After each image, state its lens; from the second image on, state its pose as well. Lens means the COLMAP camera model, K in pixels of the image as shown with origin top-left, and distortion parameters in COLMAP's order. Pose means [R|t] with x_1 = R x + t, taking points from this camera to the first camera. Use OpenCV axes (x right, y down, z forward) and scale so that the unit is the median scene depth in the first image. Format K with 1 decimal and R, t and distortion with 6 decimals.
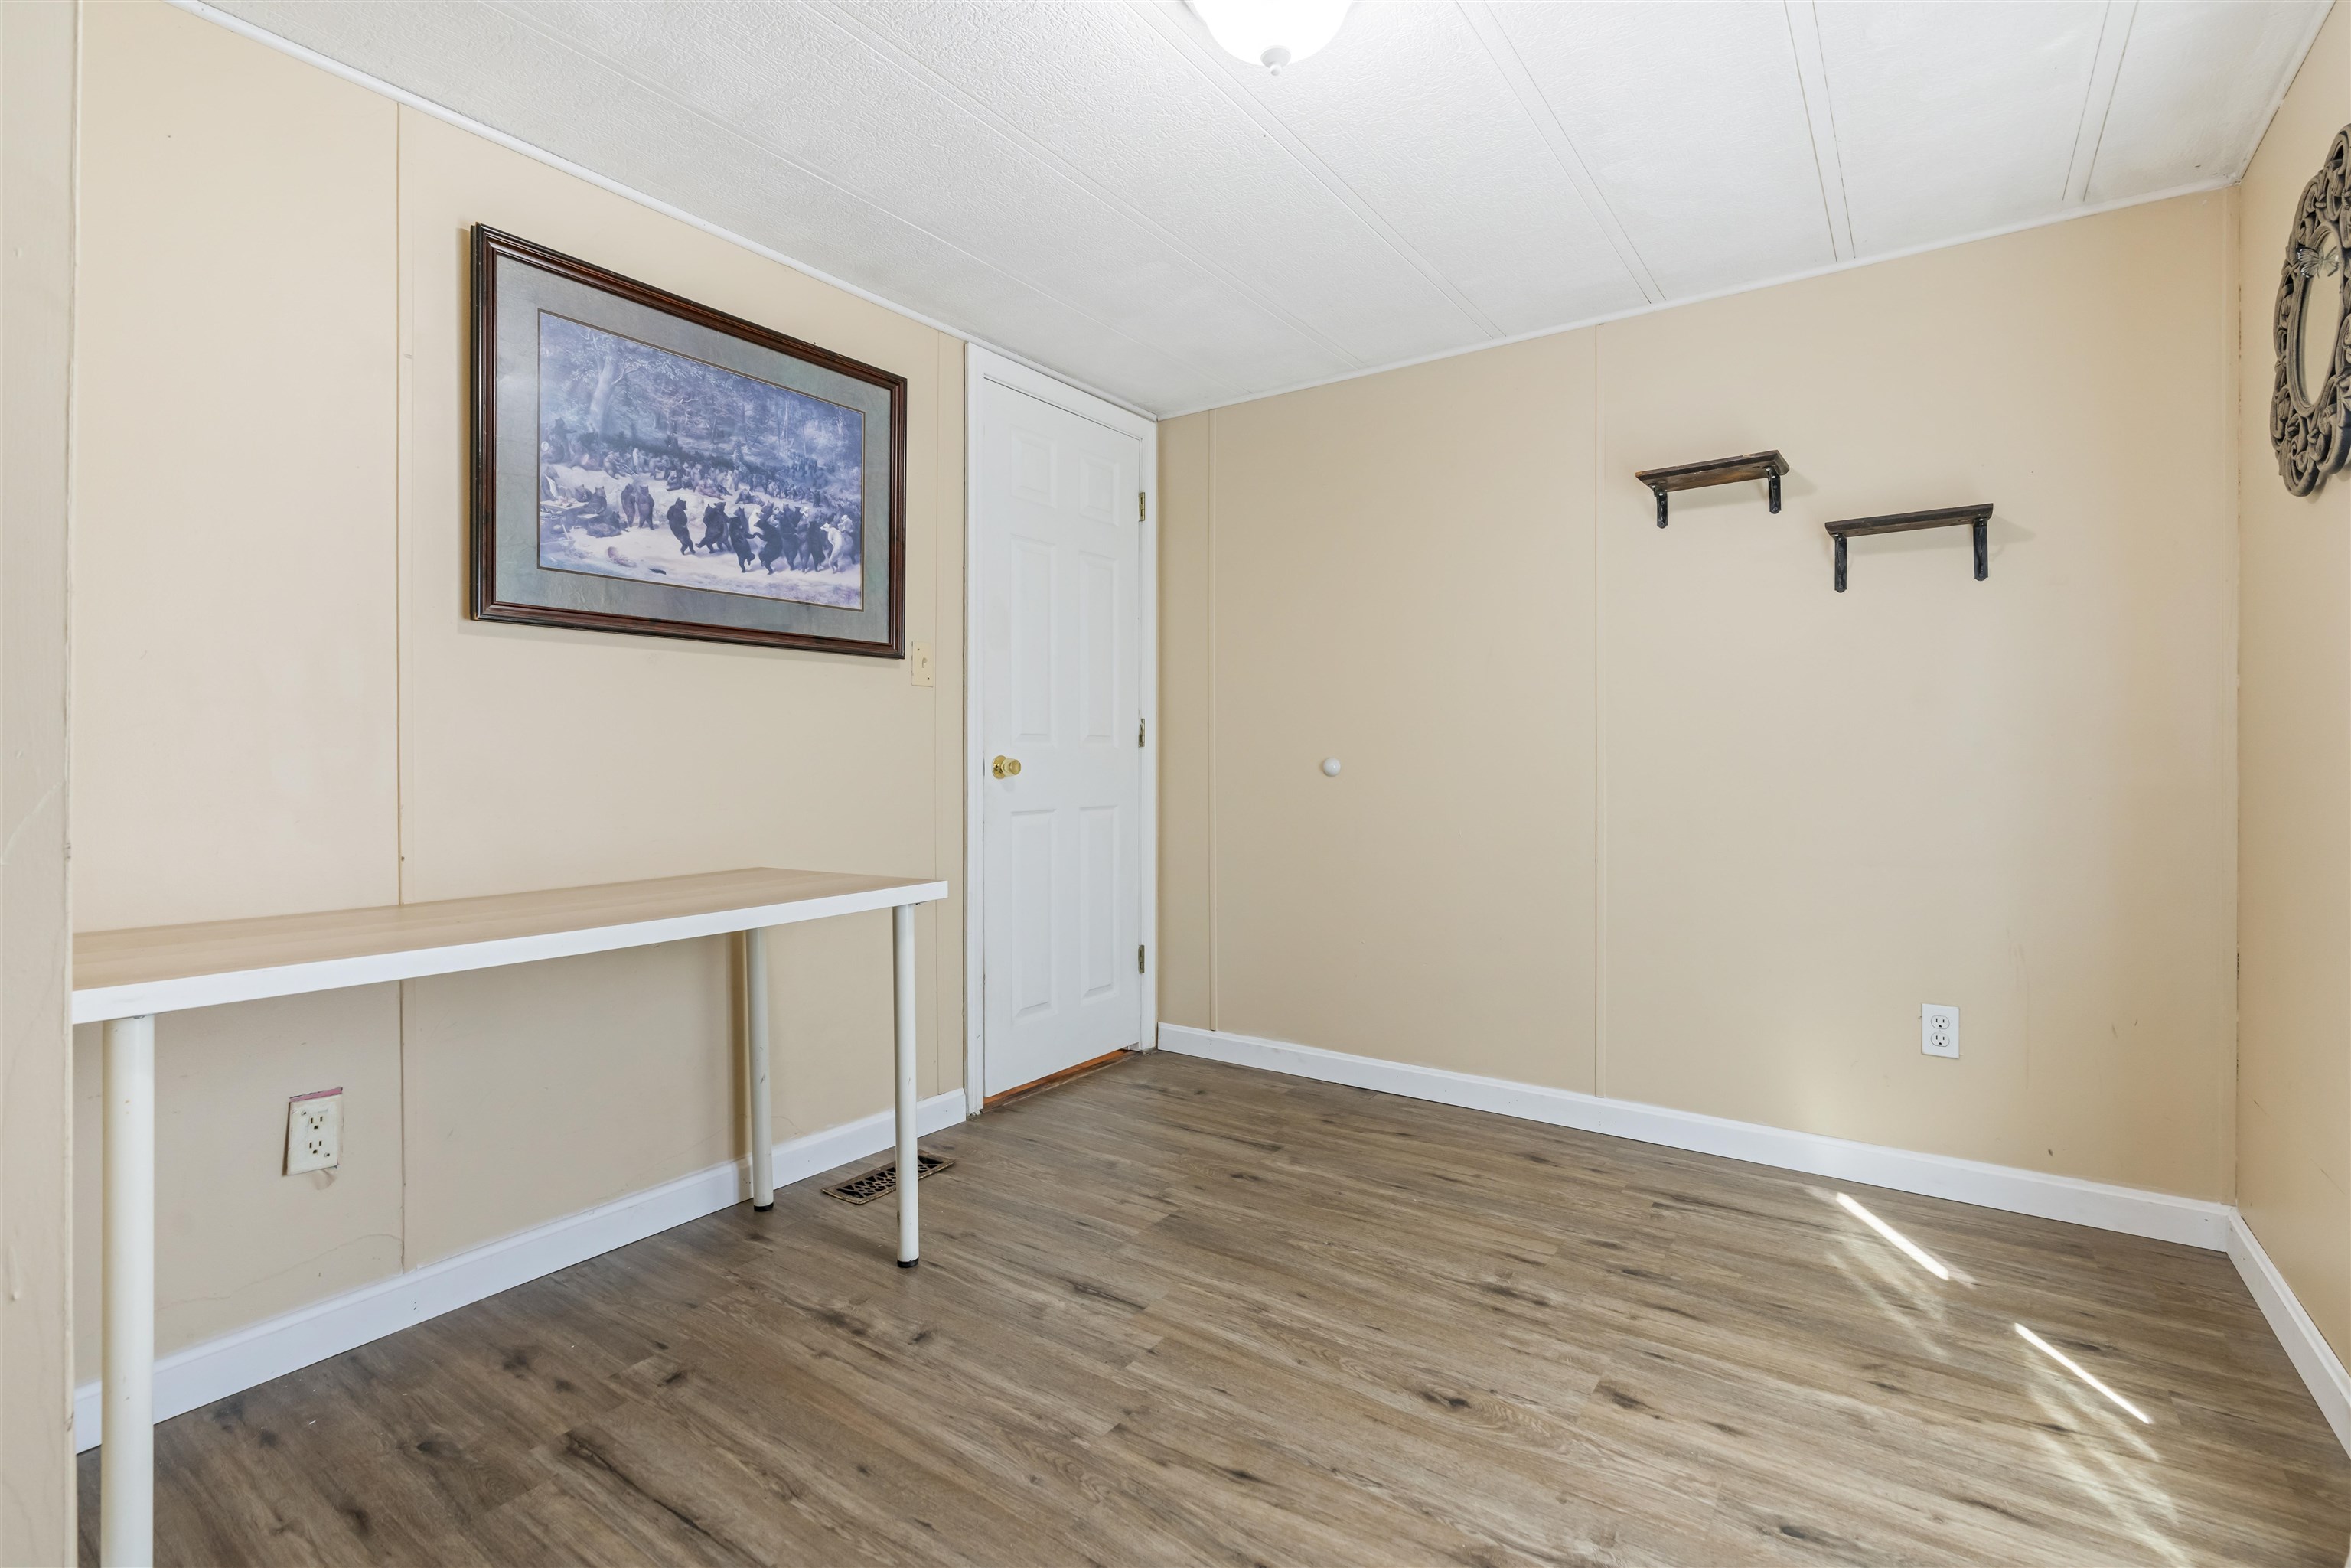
lens RADIAL K [[1067.7, 0, 1195.3], [0, 1067.7, 766.3], [0, 0, 1]] dist [-0.008249, 0.000820]
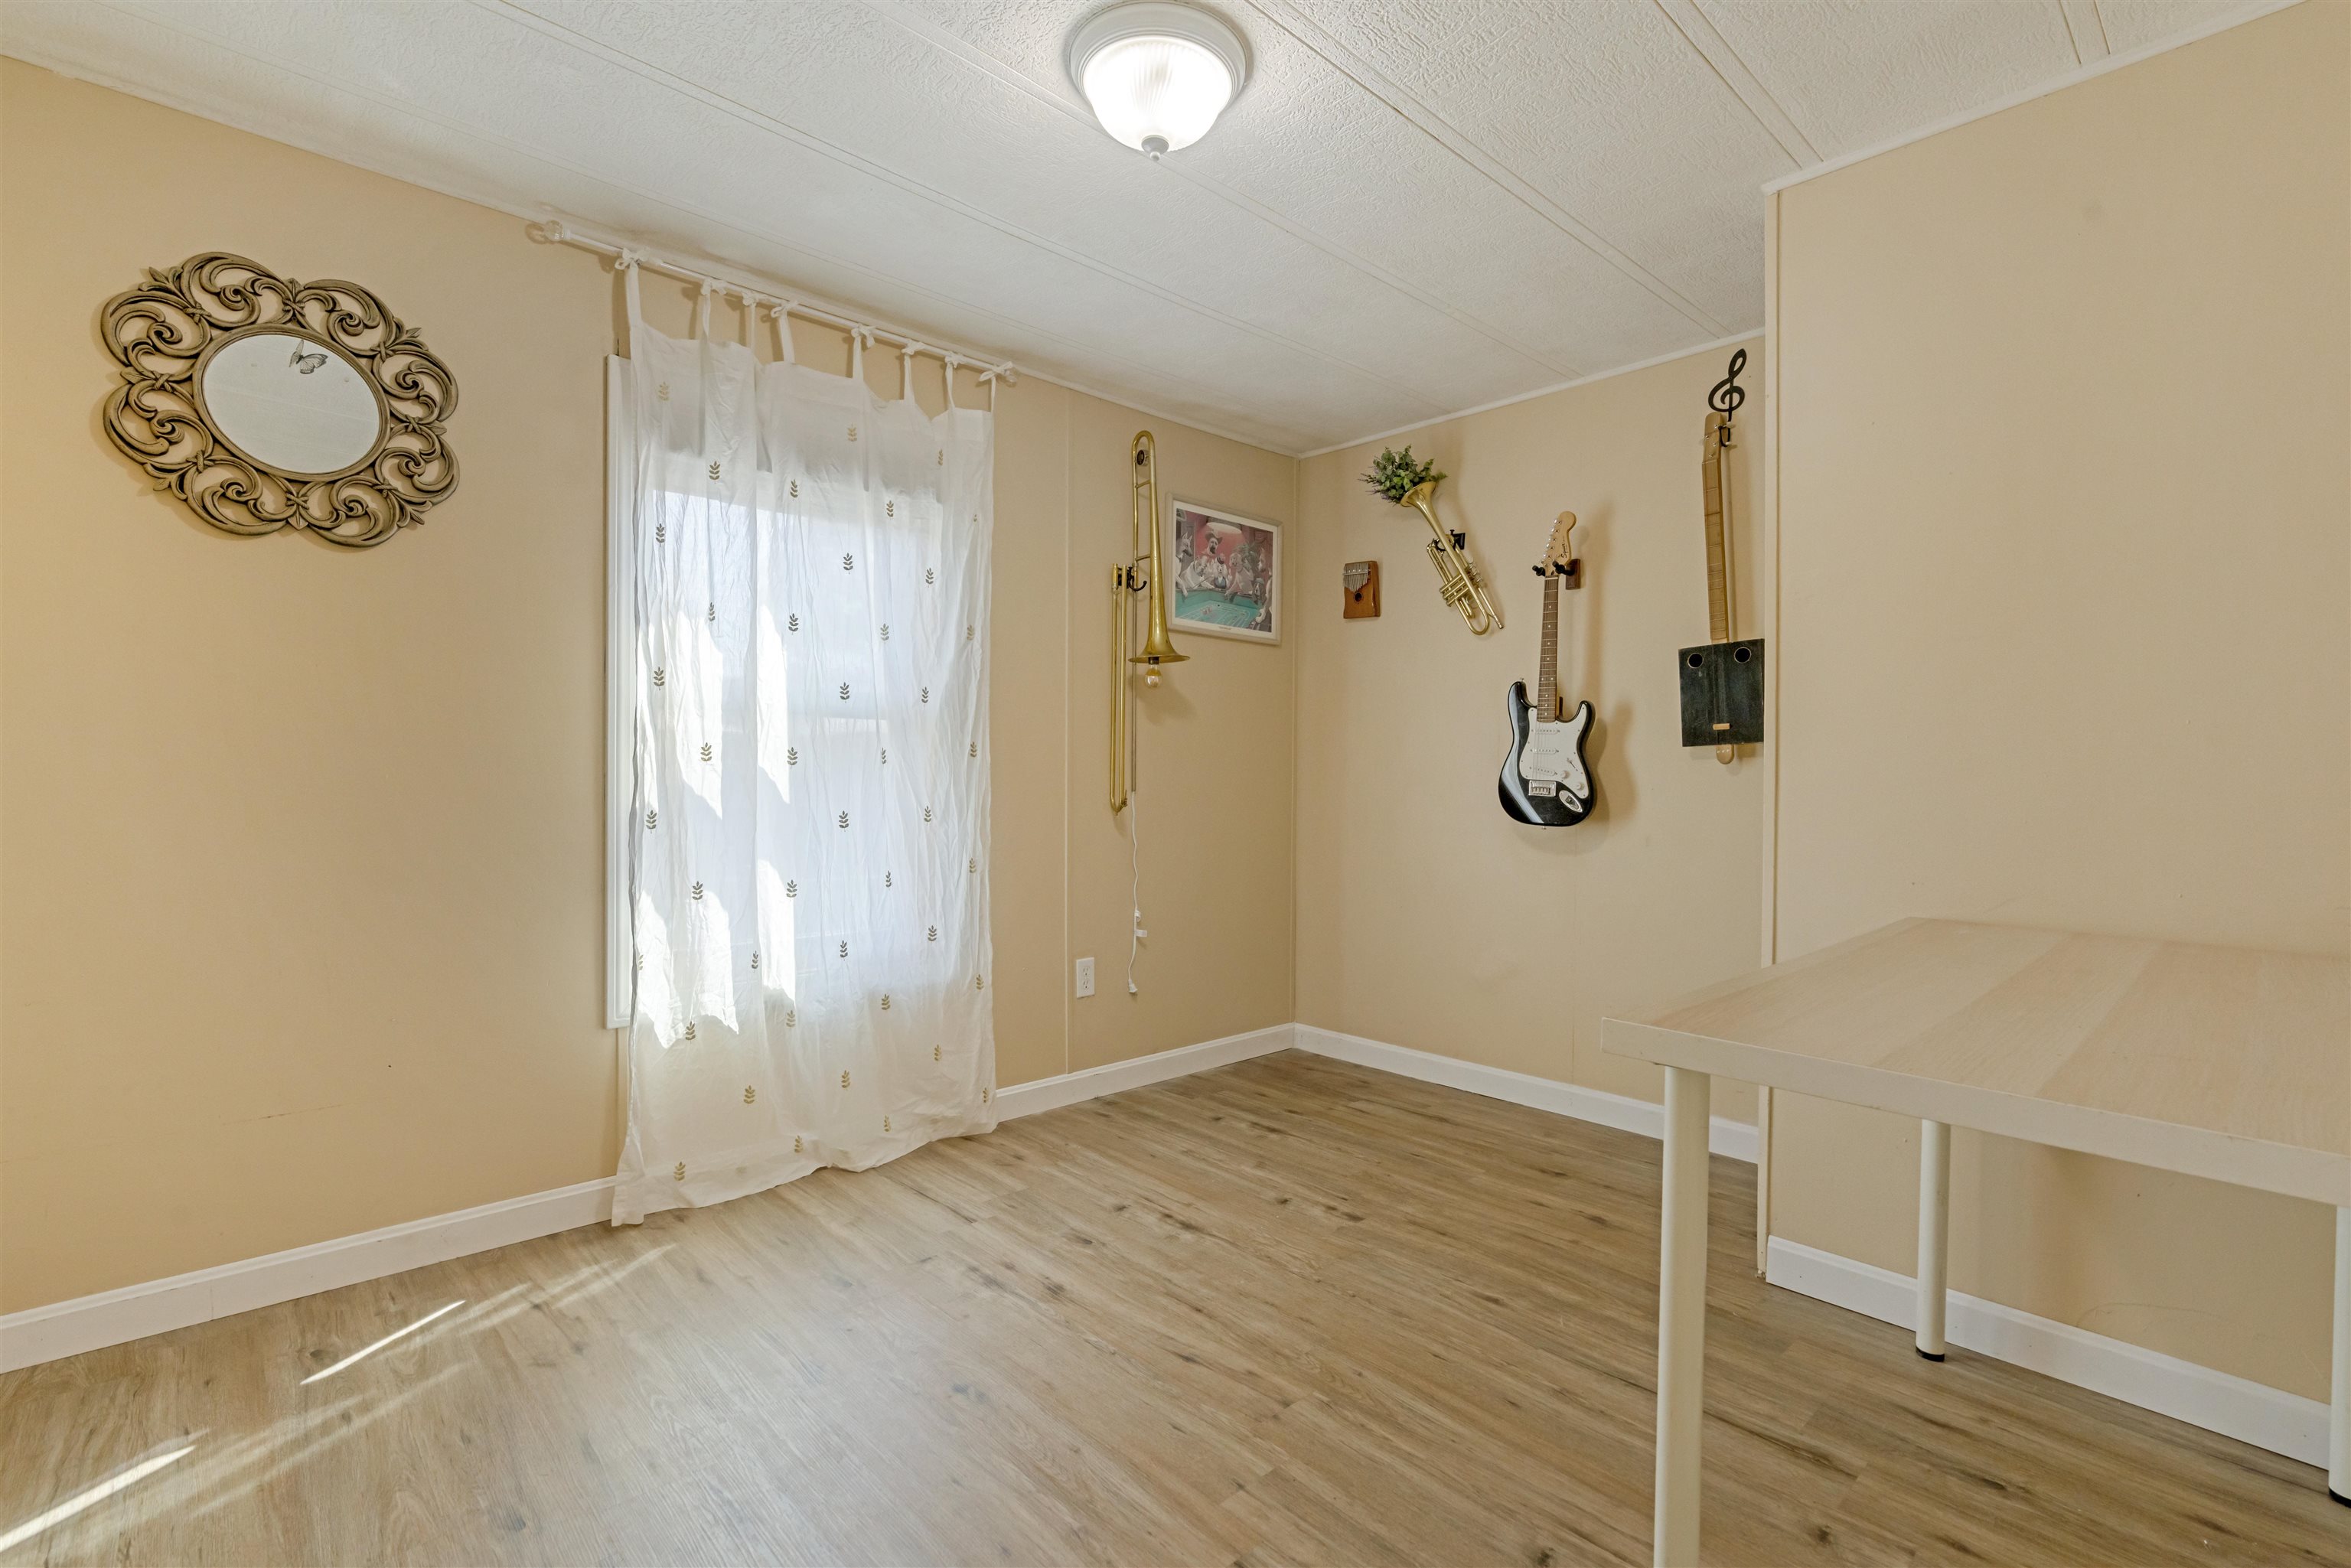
lens RADIAL K [[1067.7, 0, 1195.3], [0, 1067.7, 766.3], [0, 0, 1]] dist [-0.008249, 0.000820]
pose [[-0.979058, -0.005486, 0.203509, -0.192255], [-0.005980, 0.999980, -0.001815, -0.012989], [-0.203495, -0.002994, -0.979071, 2.018228]]
